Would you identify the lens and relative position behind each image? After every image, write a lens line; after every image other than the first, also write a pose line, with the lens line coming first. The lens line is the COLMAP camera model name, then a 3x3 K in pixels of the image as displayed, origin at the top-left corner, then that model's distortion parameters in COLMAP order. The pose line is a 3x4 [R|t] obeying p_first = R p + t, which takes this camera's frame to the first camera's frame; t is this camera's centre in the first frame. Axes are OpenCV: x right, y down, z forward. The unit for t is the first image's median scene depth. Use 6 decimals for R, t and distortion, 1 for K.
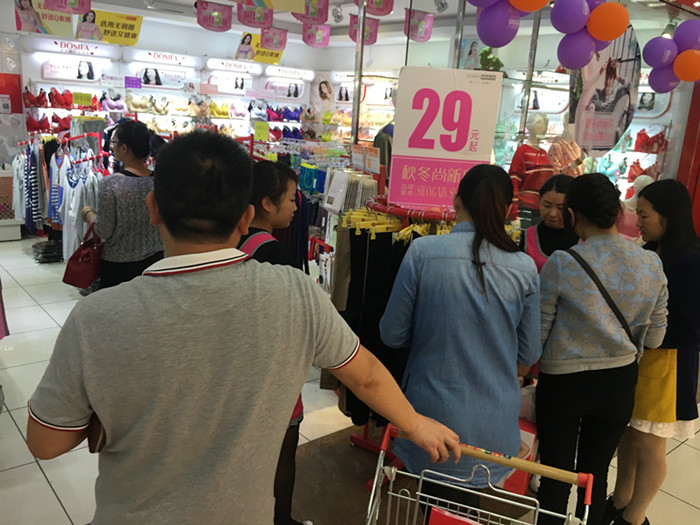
lens RADIAL K [[604.5, 0, 347.2], [0, 604.5, 272.0], [0, 0, 1]] dist [0.072703, -0.118916]
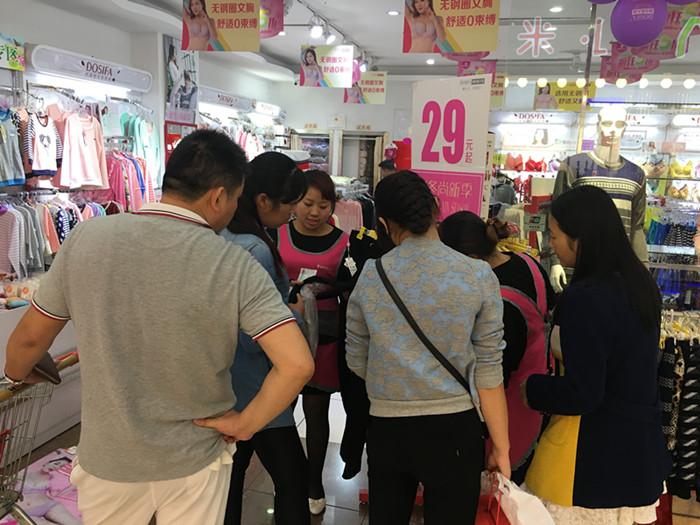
lens RADIAL K [[589.7, 0, 350.3], [0, 589.7, 285.8], [0, 0, 1]] dist [0.072329, -0.116456]
pose [[0.552631, 0.131907, -0.822921, 0.307274], [-0.217491, 0.976007, 0.010390, 0.004221], [0.804547, 0.173236, 0.568061, 0.134413]]
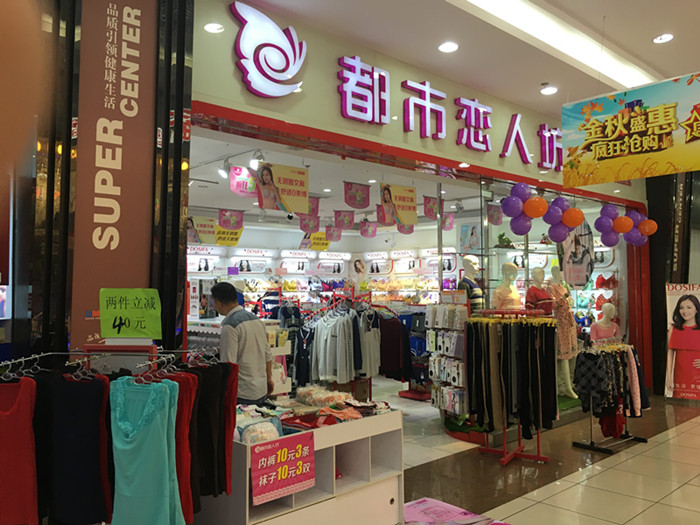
lens RADIAL K [[604.5, 0, 347.2], [0, 604.5, 272.0], [0, 0, 1]] dist [0.072703, -0.118916]
pose [[0.995727, -0.072527, 0.057161, -0.174254], [0.085595, 0.957175, -0.276568, 0.095893], [-0.034655, 0.280279, 0.959293, -0.331073]]
